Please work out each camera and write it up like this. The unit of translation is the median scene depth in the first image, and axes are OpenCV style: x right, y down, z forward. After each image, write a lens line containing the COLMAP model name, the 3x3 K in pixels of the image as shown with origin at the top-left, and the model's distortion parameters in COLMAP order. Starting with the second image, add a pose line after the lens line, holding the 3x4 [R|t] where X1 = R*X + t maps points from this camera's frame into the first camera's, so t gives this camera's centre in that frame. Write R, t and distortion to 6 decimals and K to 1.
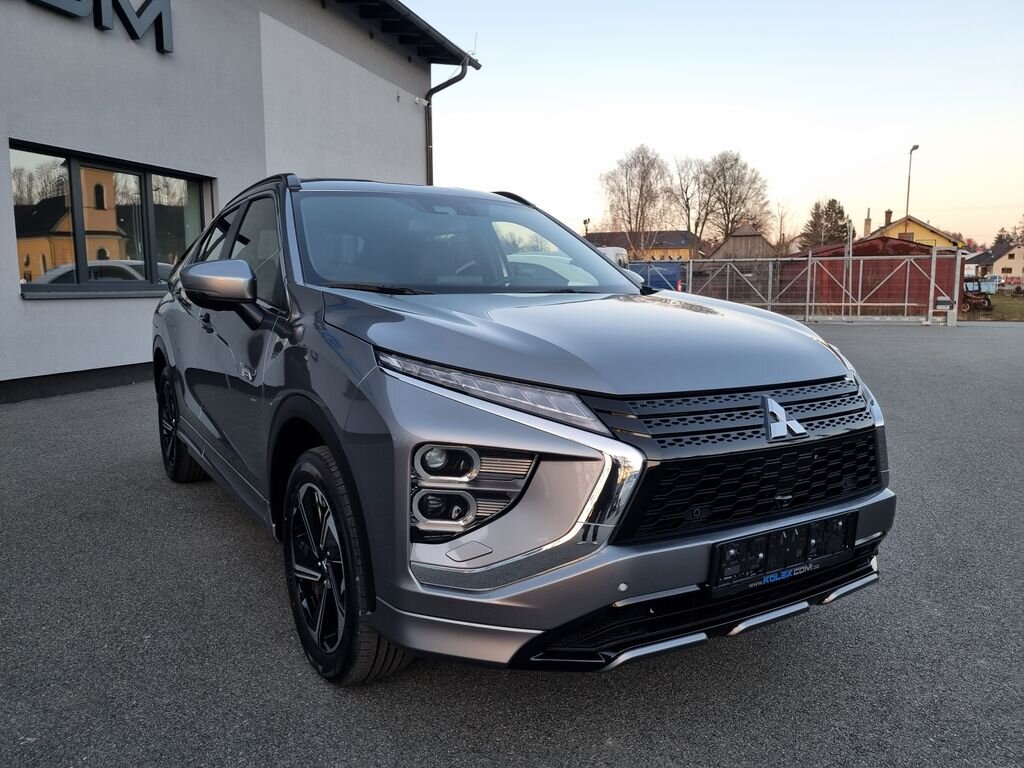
lens RADIAL K [[773.4, 0, 512.0], [0, 773.4, 384.0], [0, 0, 1]] dist [0.022627, -0.022064]
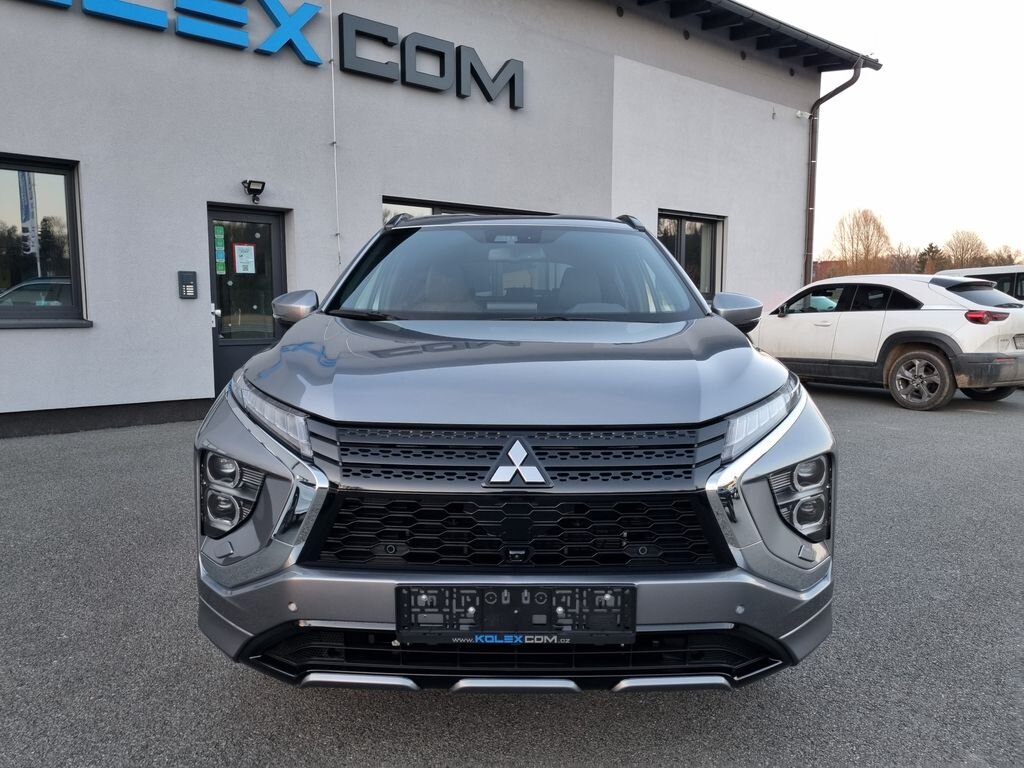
lens RADIAL K [[764.7, 0, 511.7], [0, 764.7, 391.1], [0, 0, 1]] dist [0.040784, -0.048726]
pose [[0.842696, 0.053989, -0.535676, 0.176293], [-0.064755, 0.997900, -0.001294, -0.007977], [0.534481, 0.035778, 0.844423, 0.054203]]
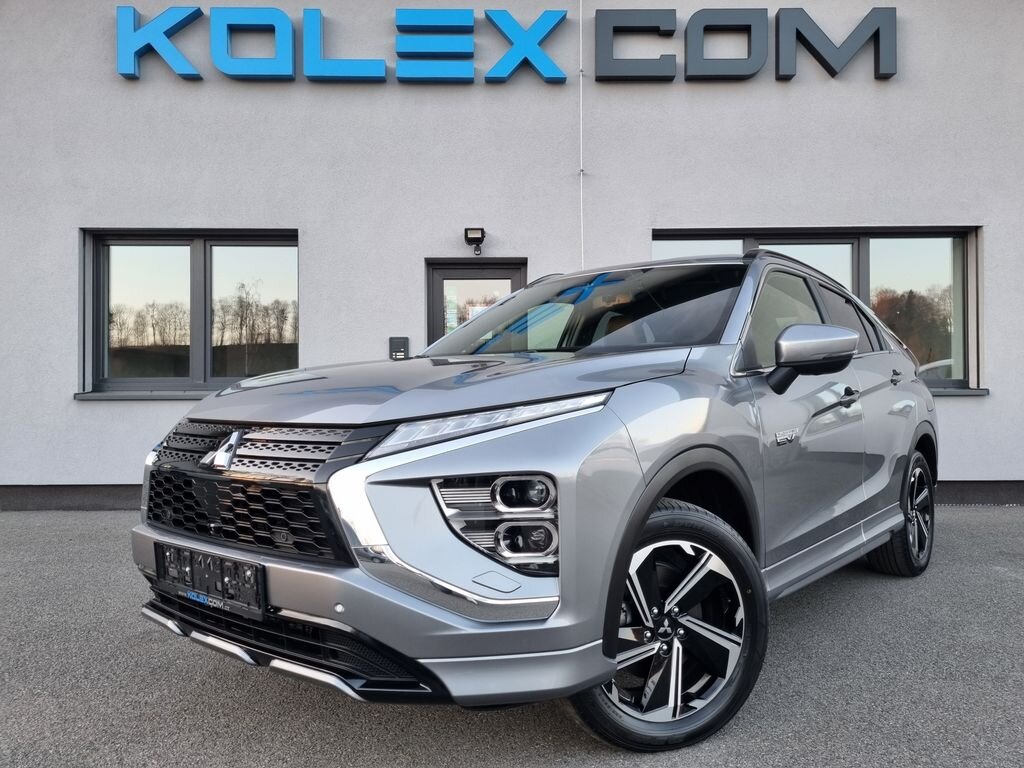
lens RADIAL K [[733.4, 0, 512.0], [0, 733.4, 384.0], [0, 0, 1]] dist [0.002820, 0.002641]
pose [[0.289454, 0.002721, -0.957188, 0.133688], [-0.118549, 0.992399, -0.033029, -0.062133], [0.949822, 0.123034, 0.287576, 0.483871]]
